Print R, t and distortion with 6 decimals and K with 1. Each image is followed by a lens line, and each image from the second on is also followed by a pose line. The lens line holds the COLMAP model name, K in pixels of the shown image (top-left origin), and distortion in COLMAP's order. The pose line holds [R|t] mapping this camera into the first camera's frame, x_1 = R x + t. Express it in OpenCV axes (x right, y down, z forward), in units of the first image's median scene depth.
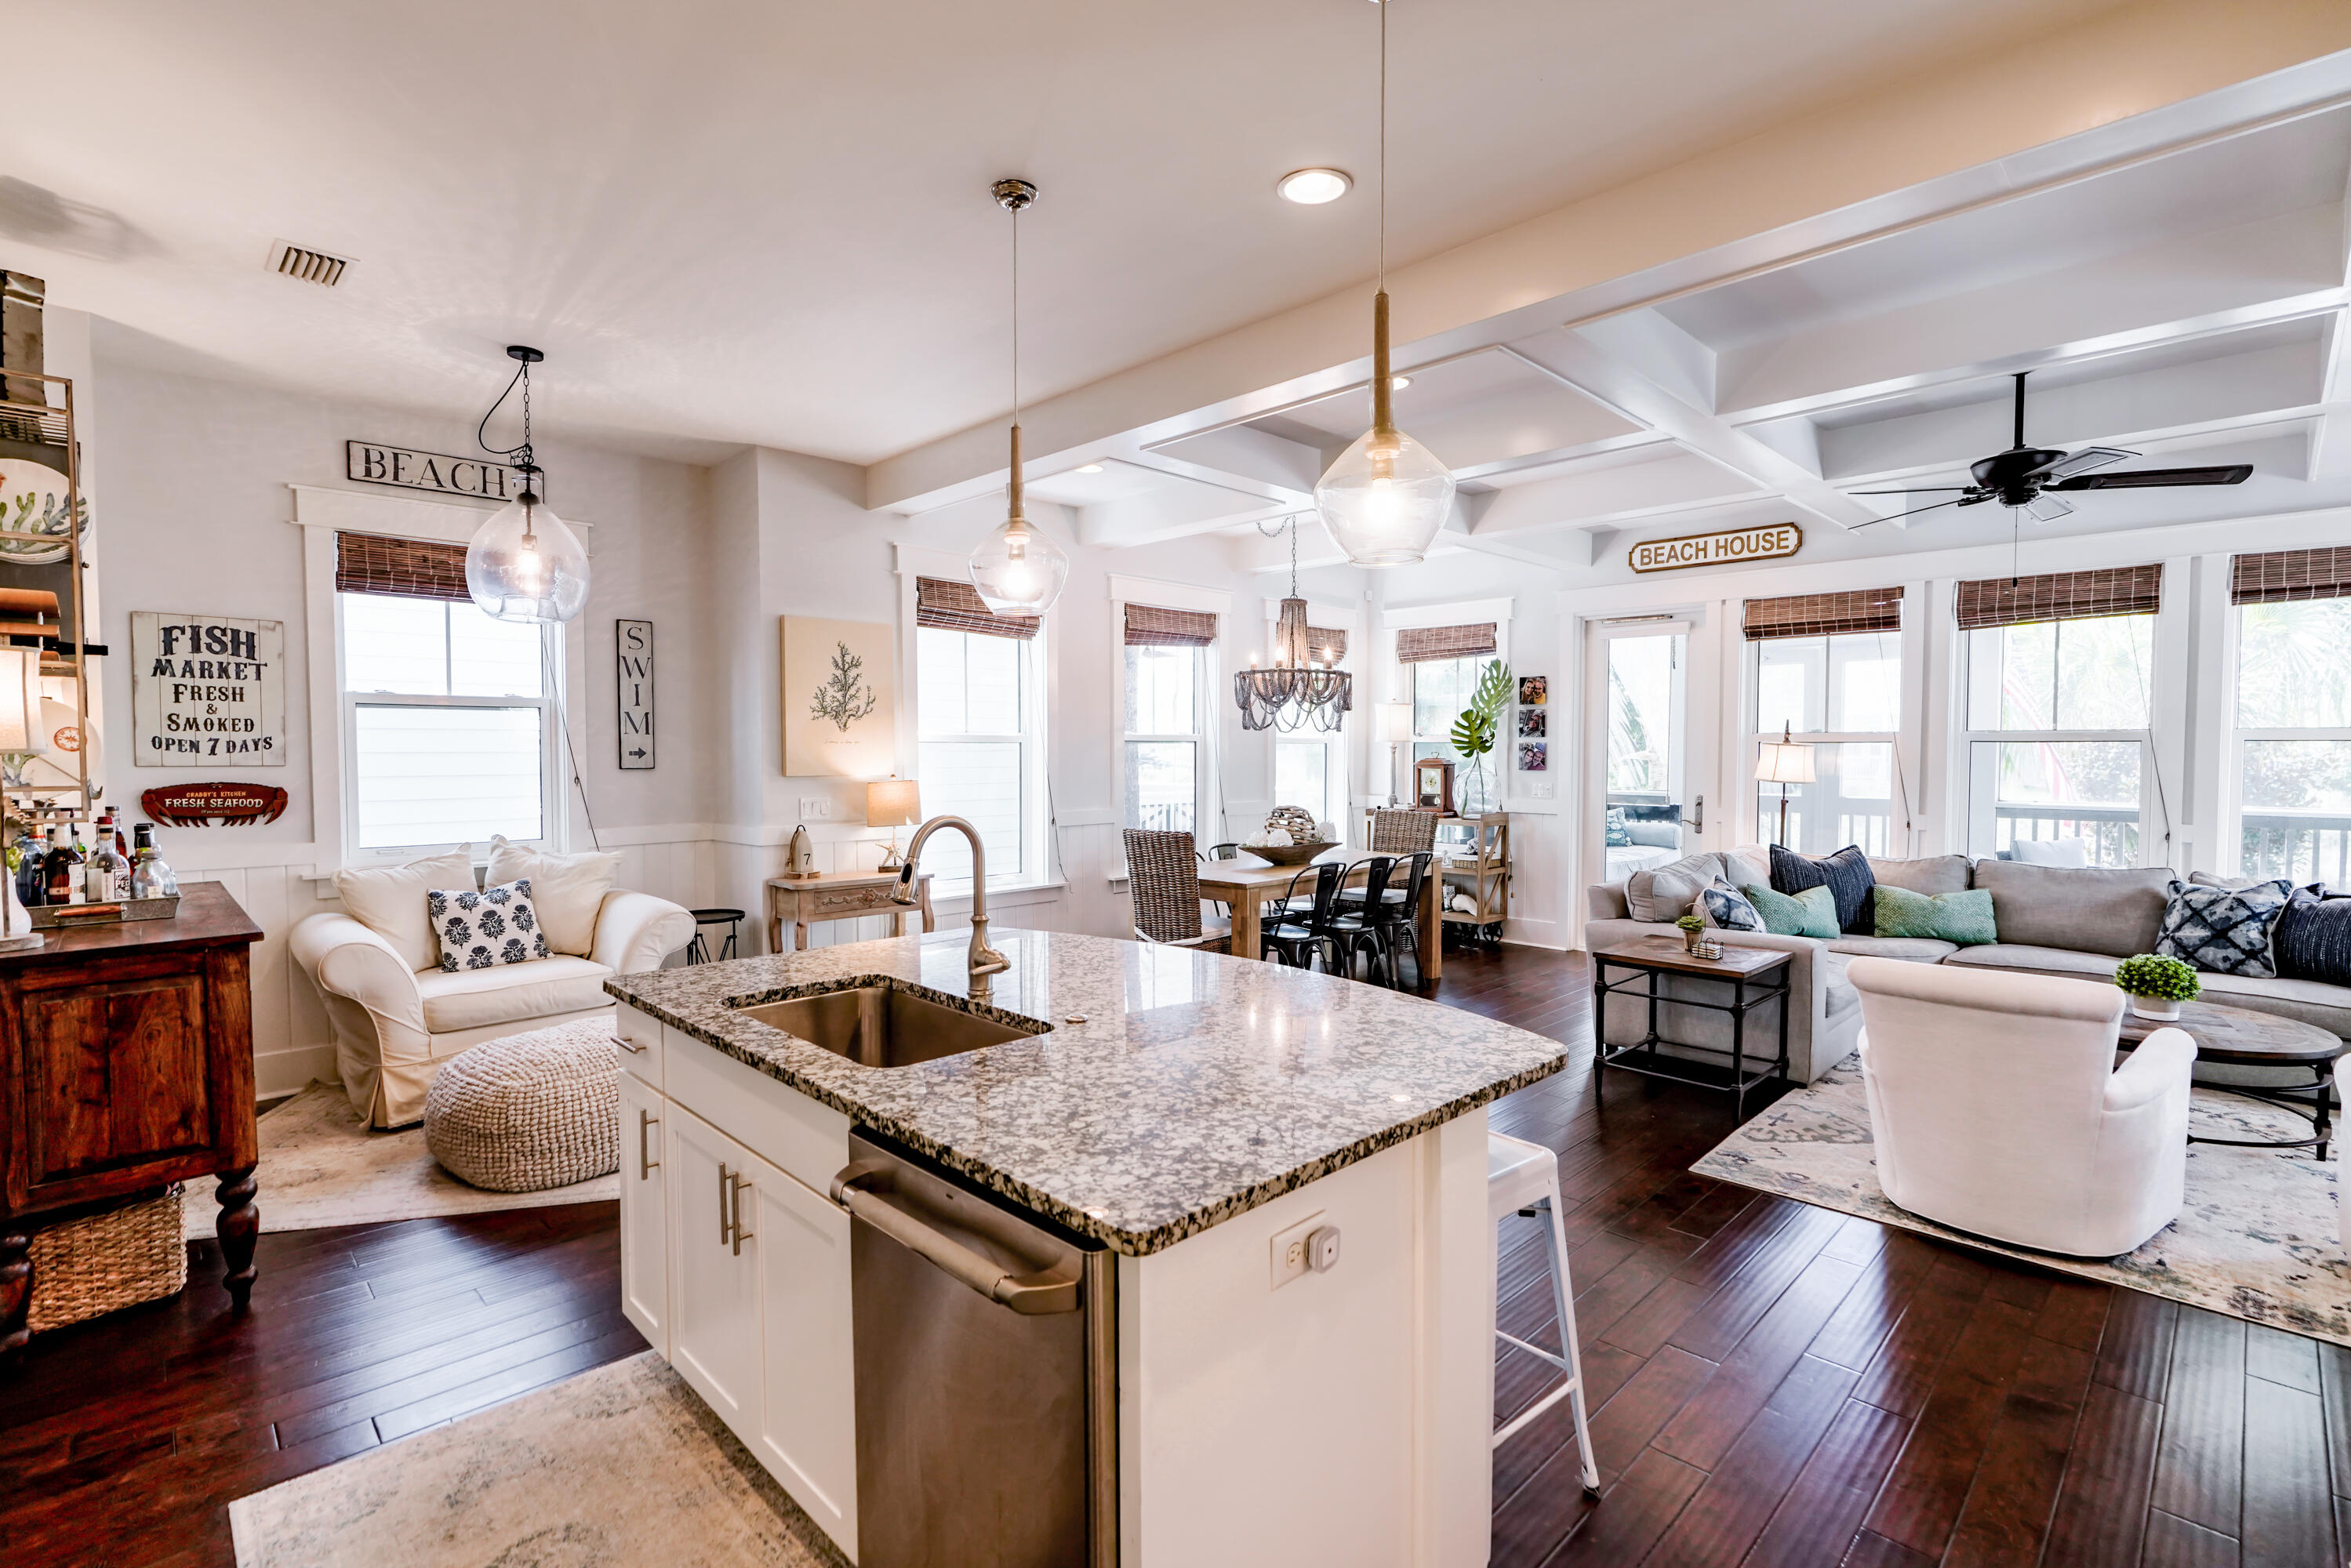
lens RADIAL K [[1065.4, 0, 1182.5], [0, 1065.4, 790.1], [0, 0, 1]] dist [-0.009100, 0.004484]
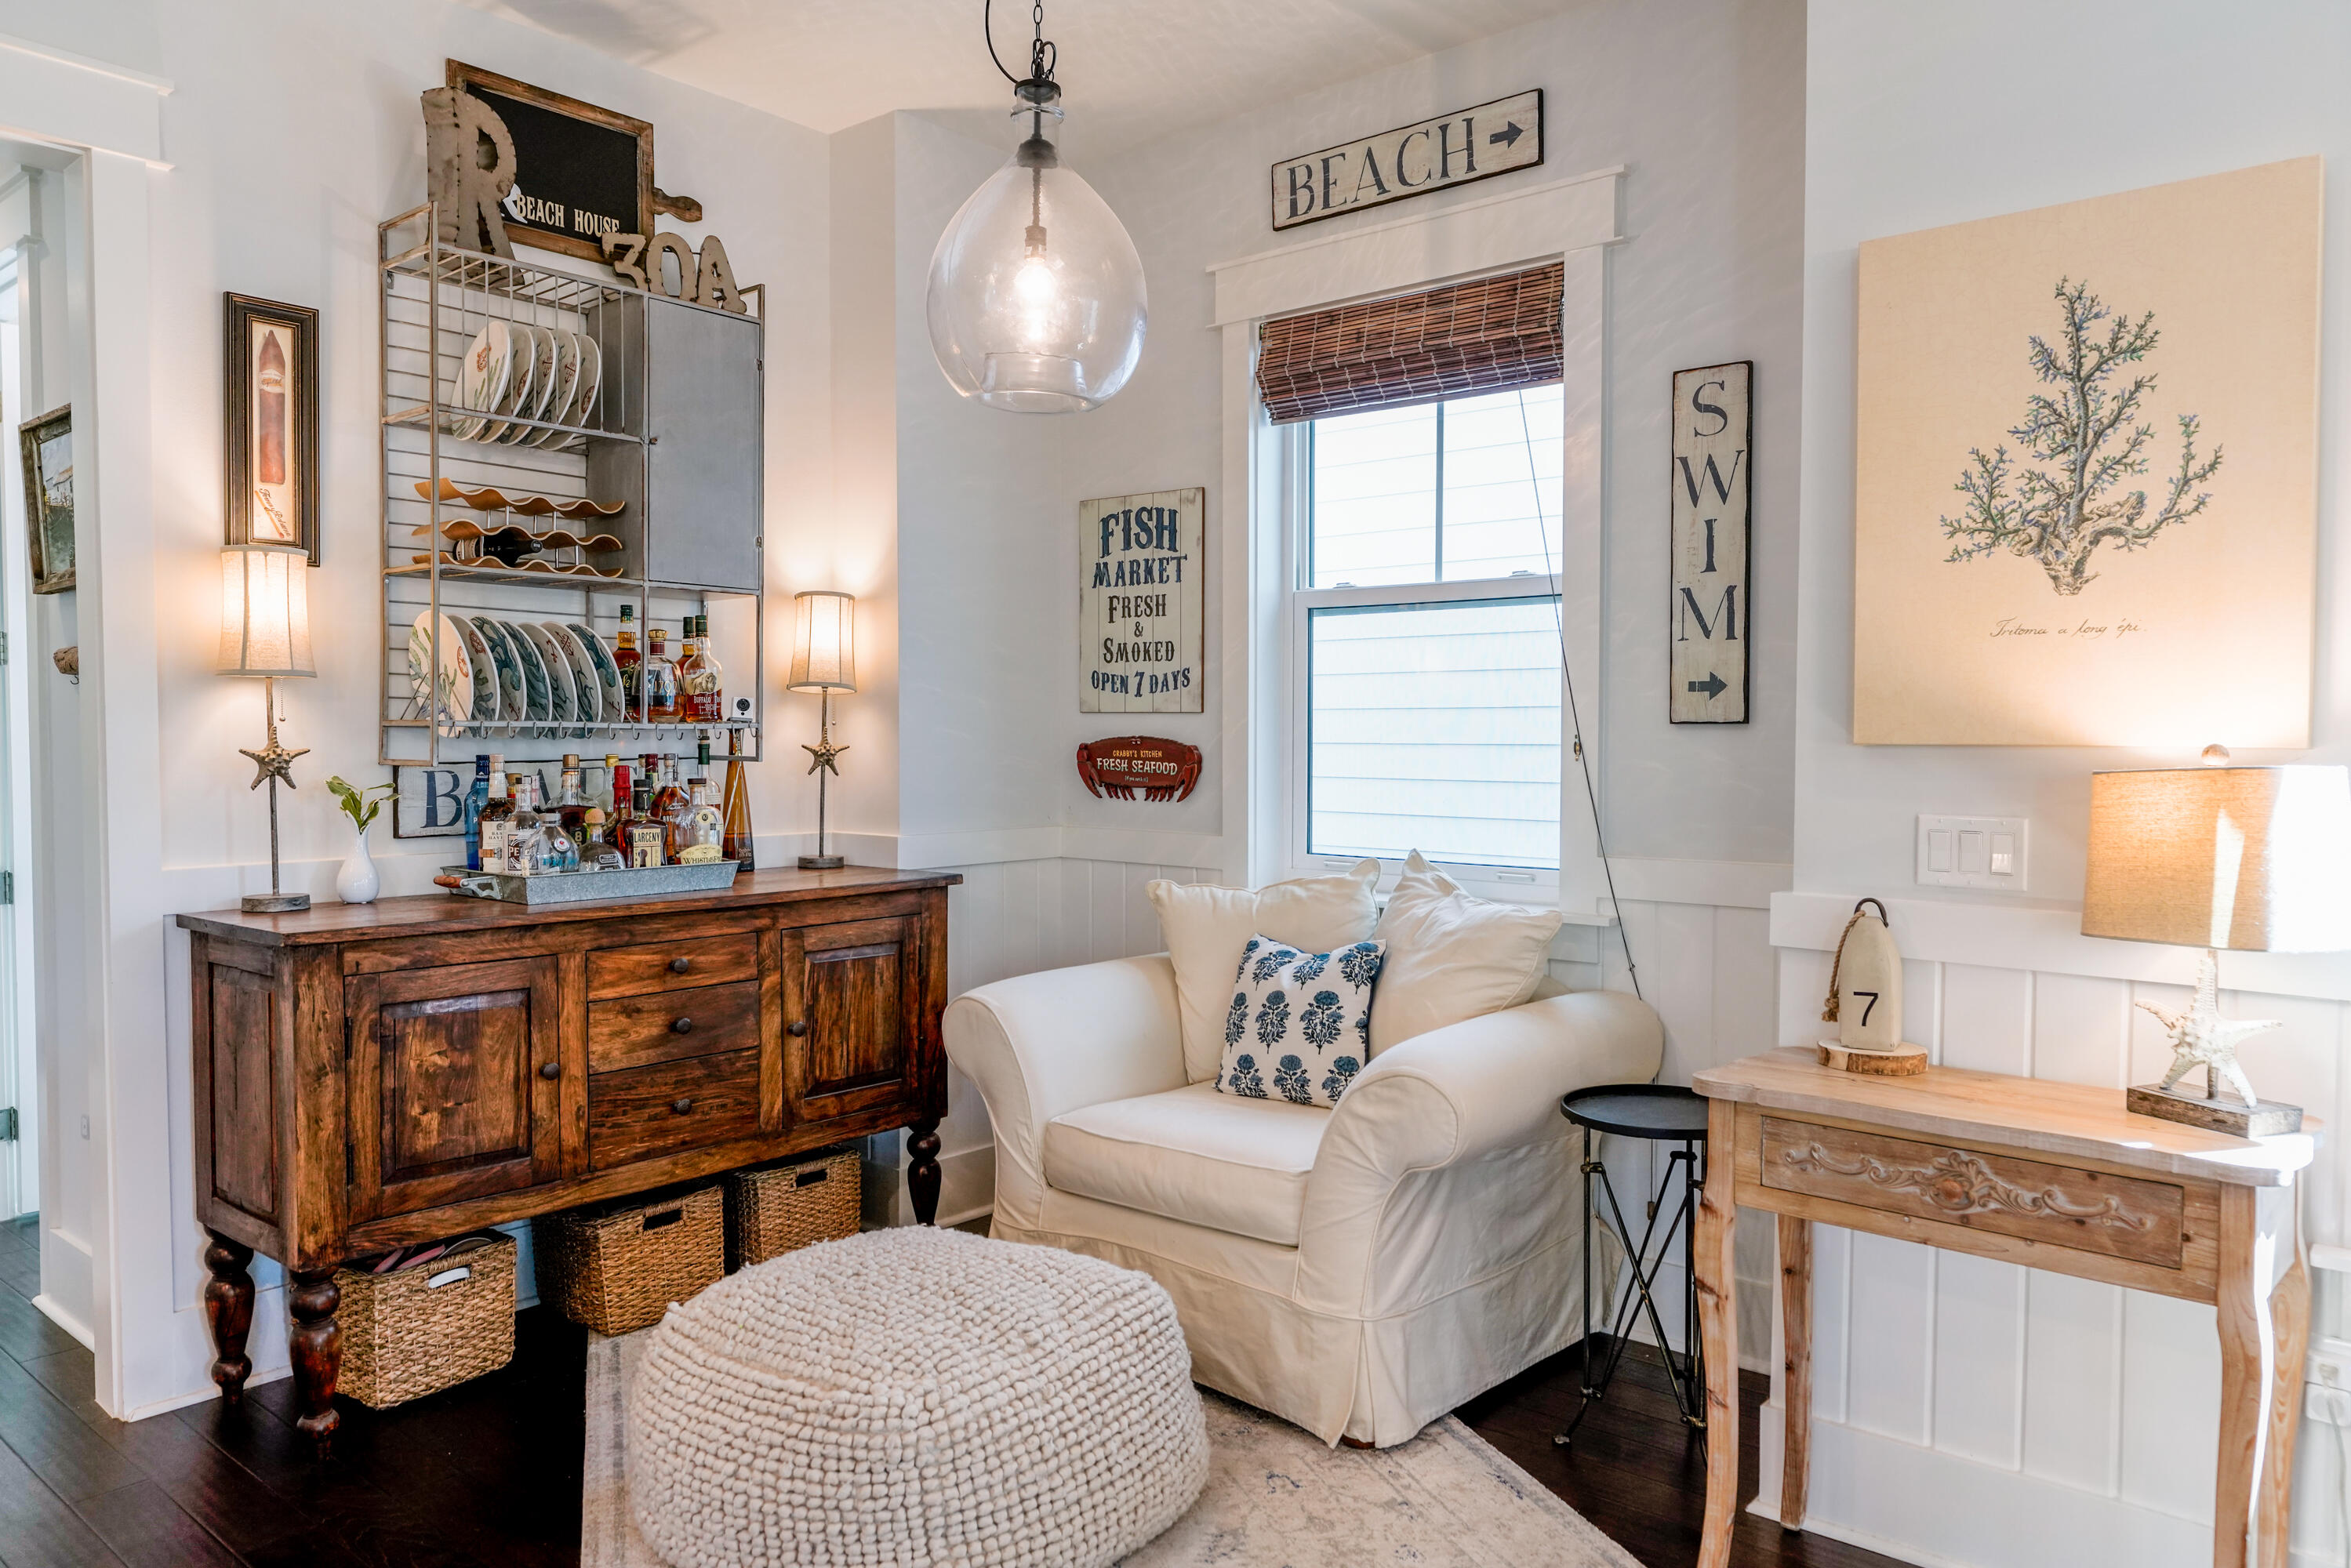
lens RADIAL K [[1600.5, 0, 1172.9], [0, 1600.5, 782.9], [0, 0, 1]] dist [0.000257, 0.008327]
pose [[0.080955, 0.034544, -0.996119, 0.093390], [-0.037186, 0.998808, 0.031615, -0.008412], [0.996024, 0.034482, 0.082143, 0.726346]]
